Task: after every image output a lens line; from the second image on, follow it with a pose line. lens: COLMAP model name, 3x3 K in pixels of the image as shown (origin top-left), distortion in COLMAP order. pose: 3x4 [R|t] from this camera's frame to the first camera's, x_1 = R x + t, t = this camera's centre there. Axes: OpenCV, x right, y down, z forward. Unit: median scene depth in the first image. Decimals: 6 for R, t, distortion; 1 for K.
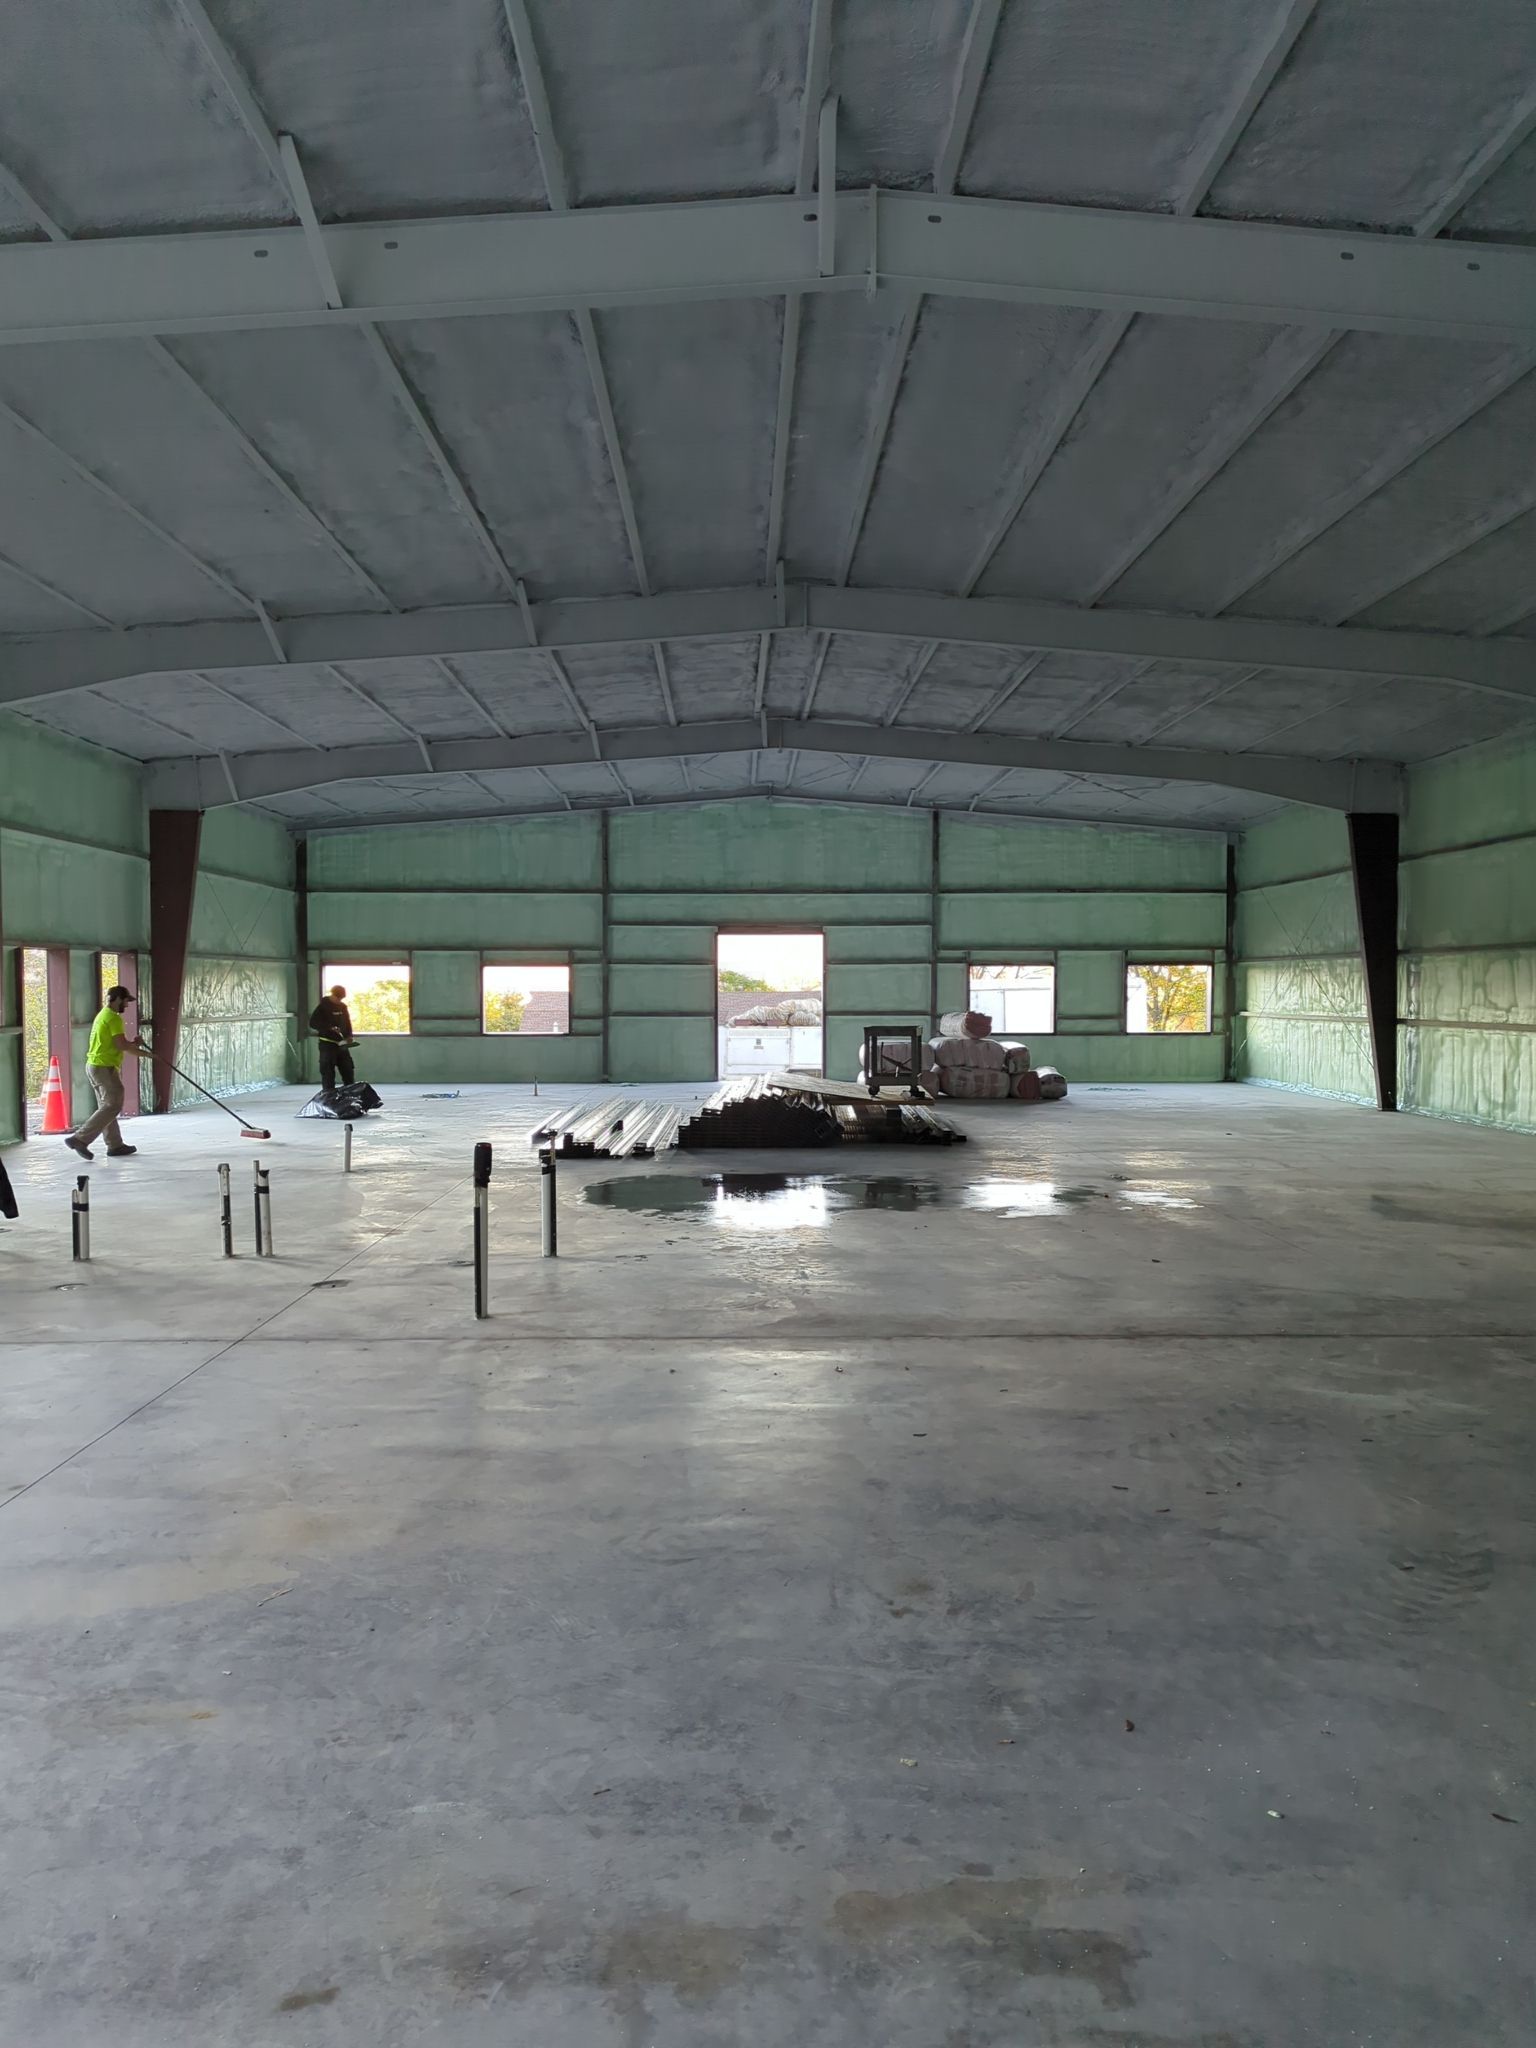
lens RADIAL K [[1430.7, 0, 760.9], [0, 1430.7, 1032.4], [0, 0, 1]] dist [0.079491, -0.070066]
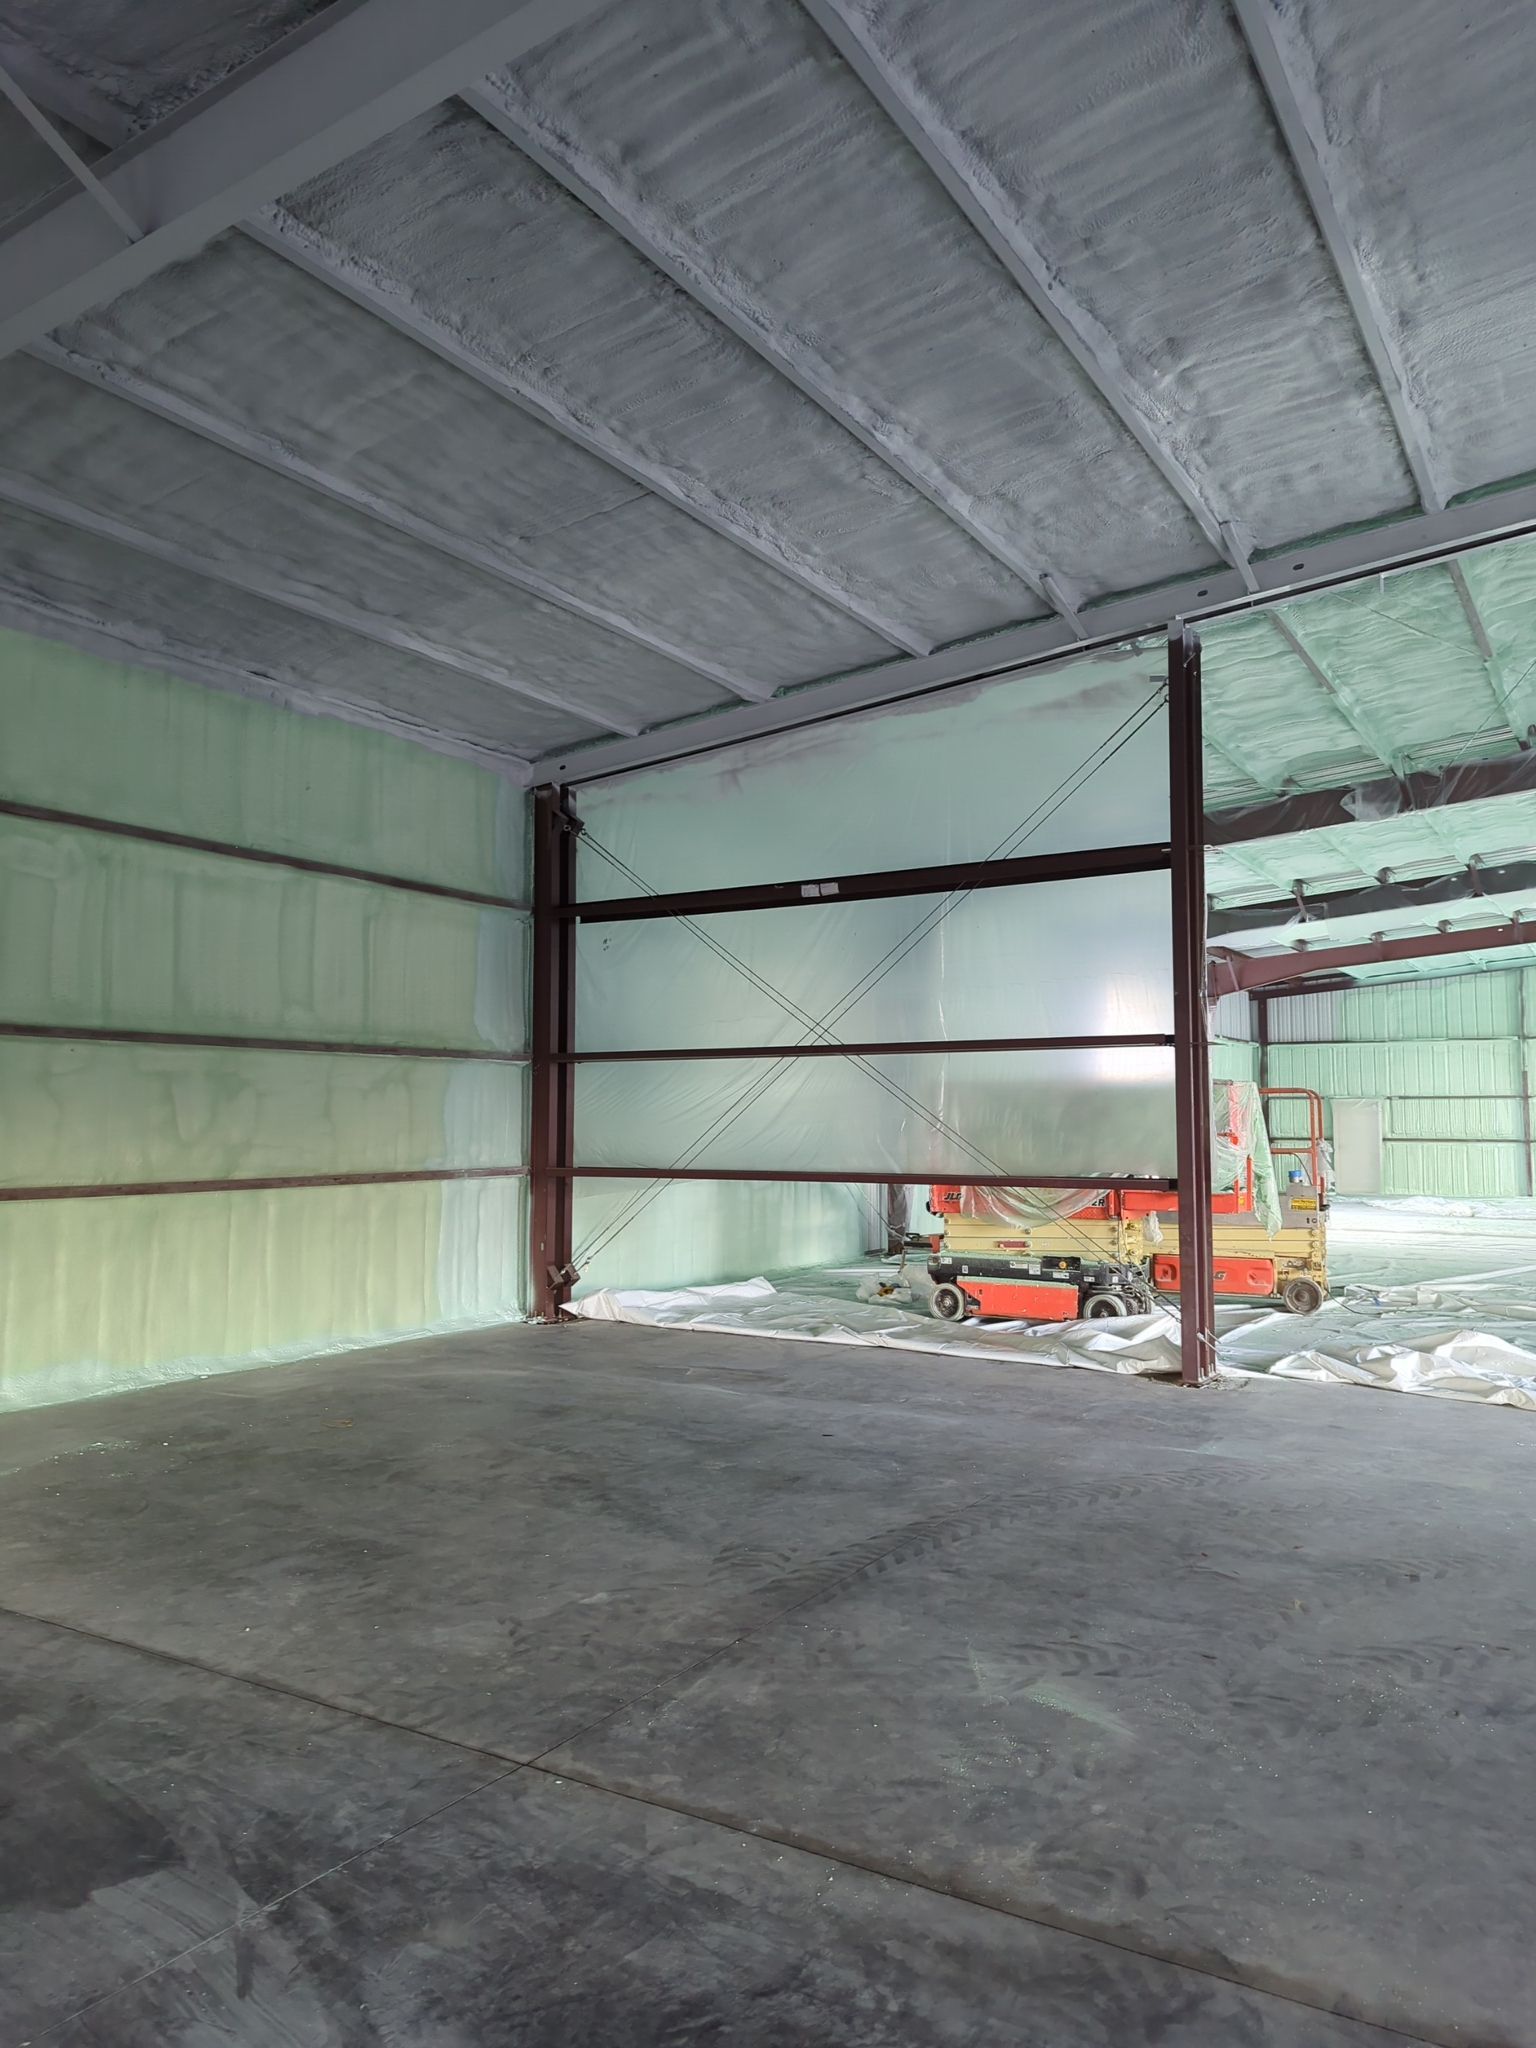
lens RADIAL K [[1432.1, 0, 773.6], [0, 1432.1, 1011.2], [0, 0, 1]] dist [0.068876, -0.063962]
pose [[-0.841331, 0.041354, 0.538935, 0.045575], [0.016427, 0.998565, -0.050978, -0.014676], [-0.540270, -0.034036, -0.840803, 0.522073]]
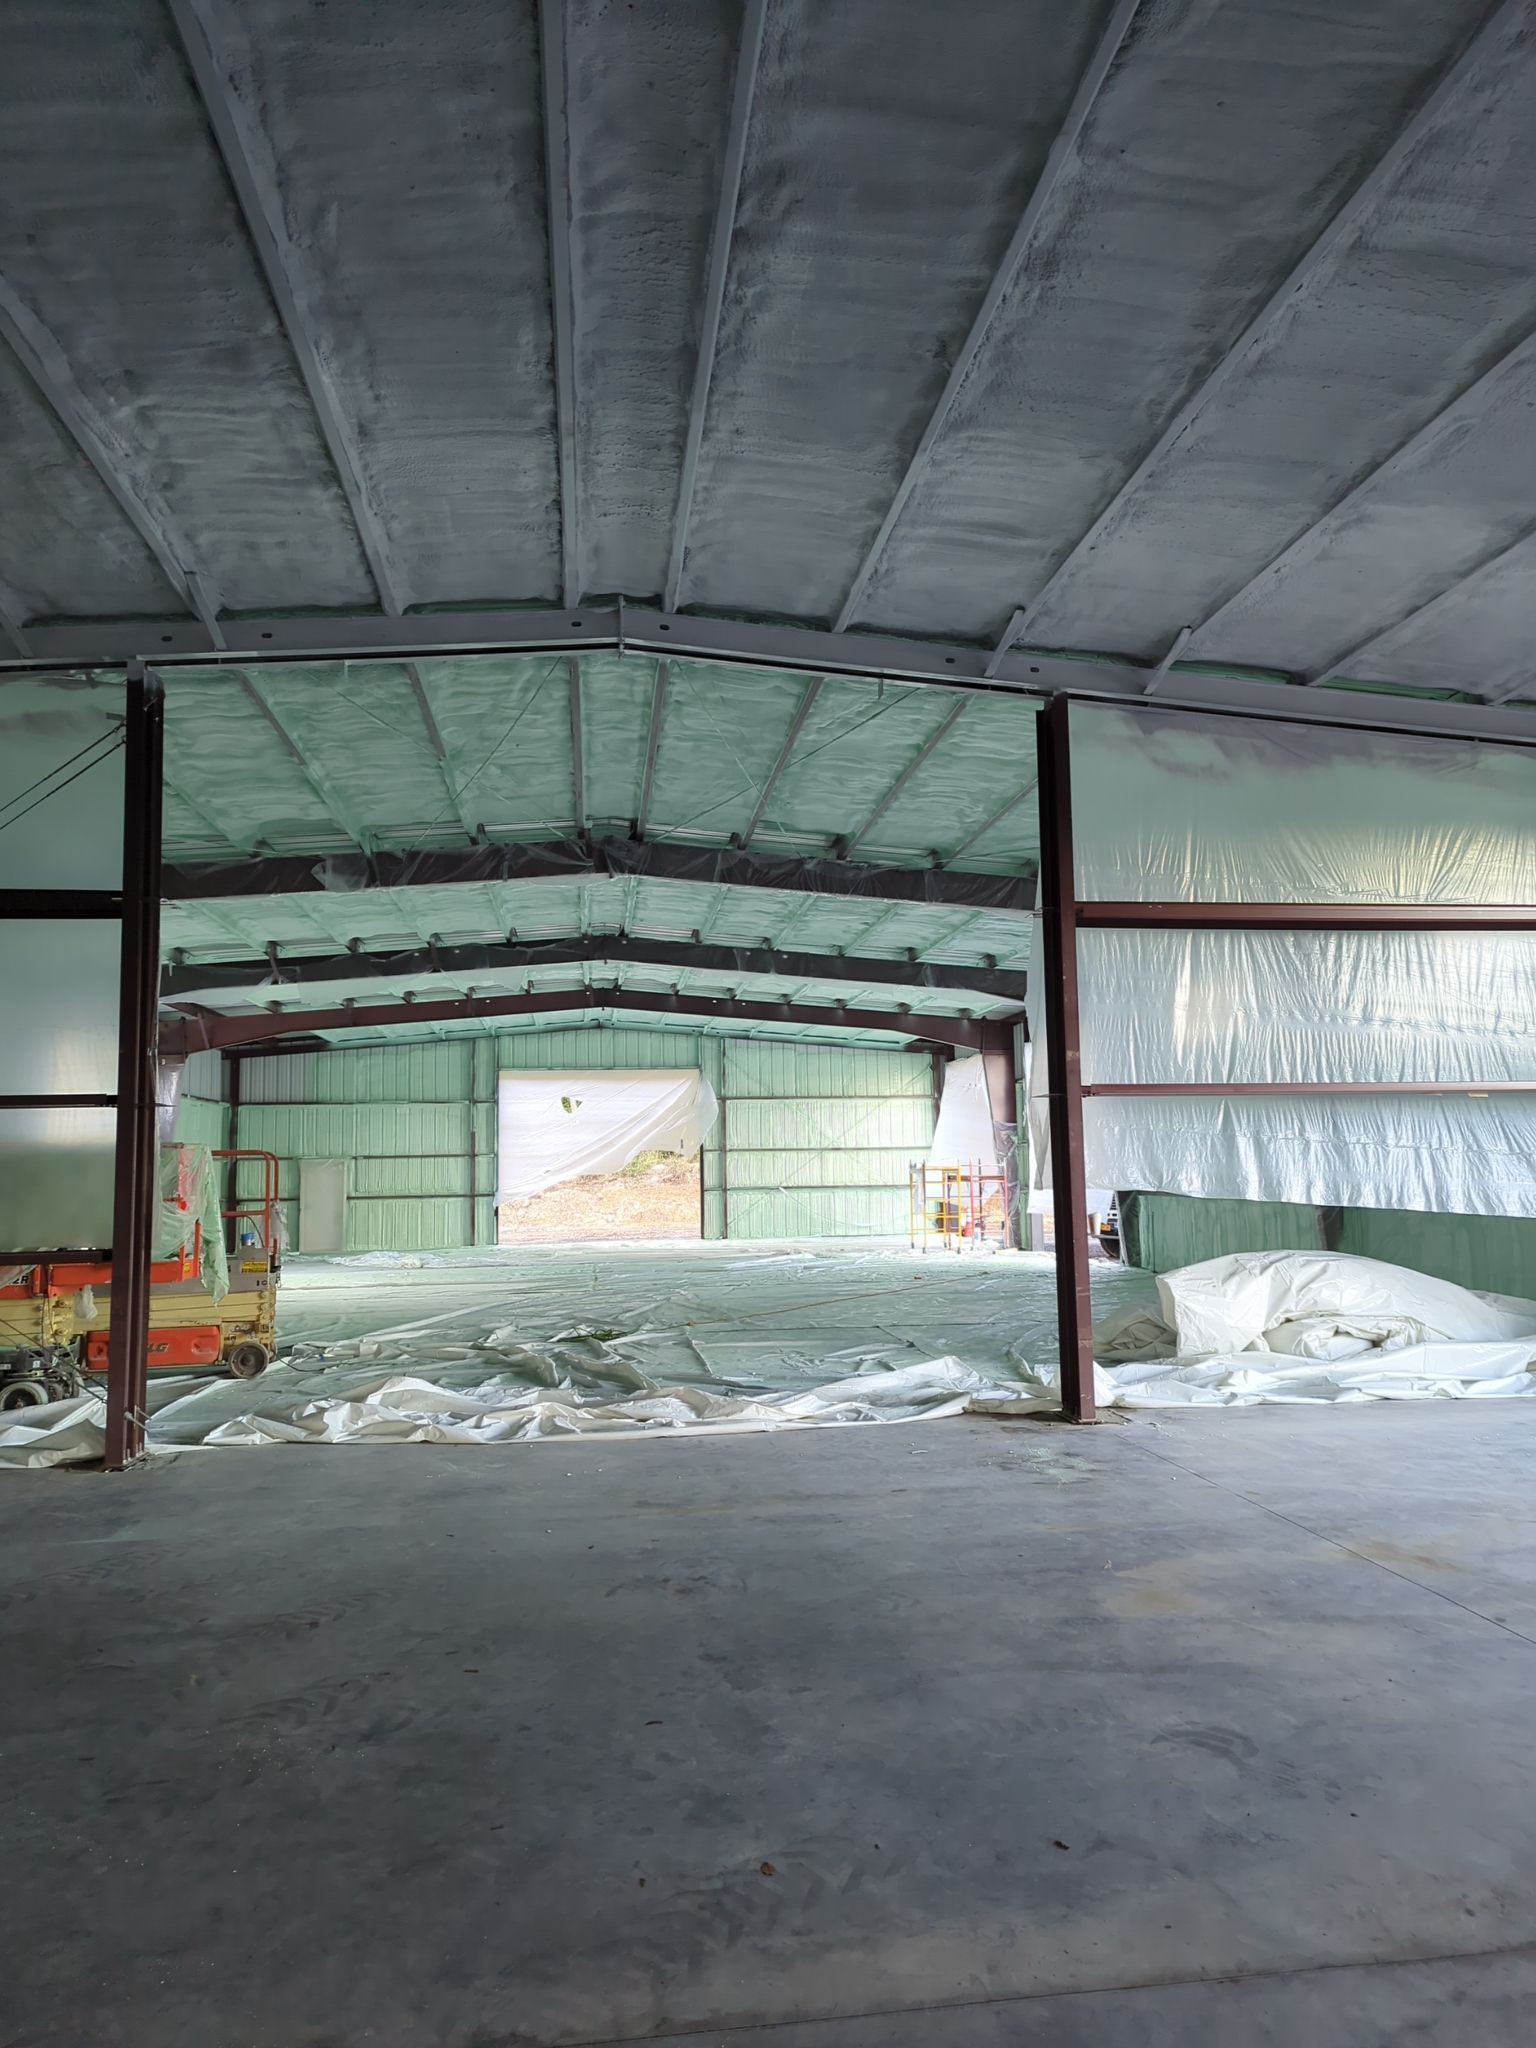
lens RADIAL K [[1435.7, 0, 792.8], [0, 1435.7, 1034.0], [0, 0, 1]] dist [0.073973, -0.073981]
pose [[-0.992656, 0.005605, -0.120838, 0.036855], [0.013626, 0.997749, -0.065656, -0.015480], [0.120198, -0.066820, -0.990499, 0.524223]]
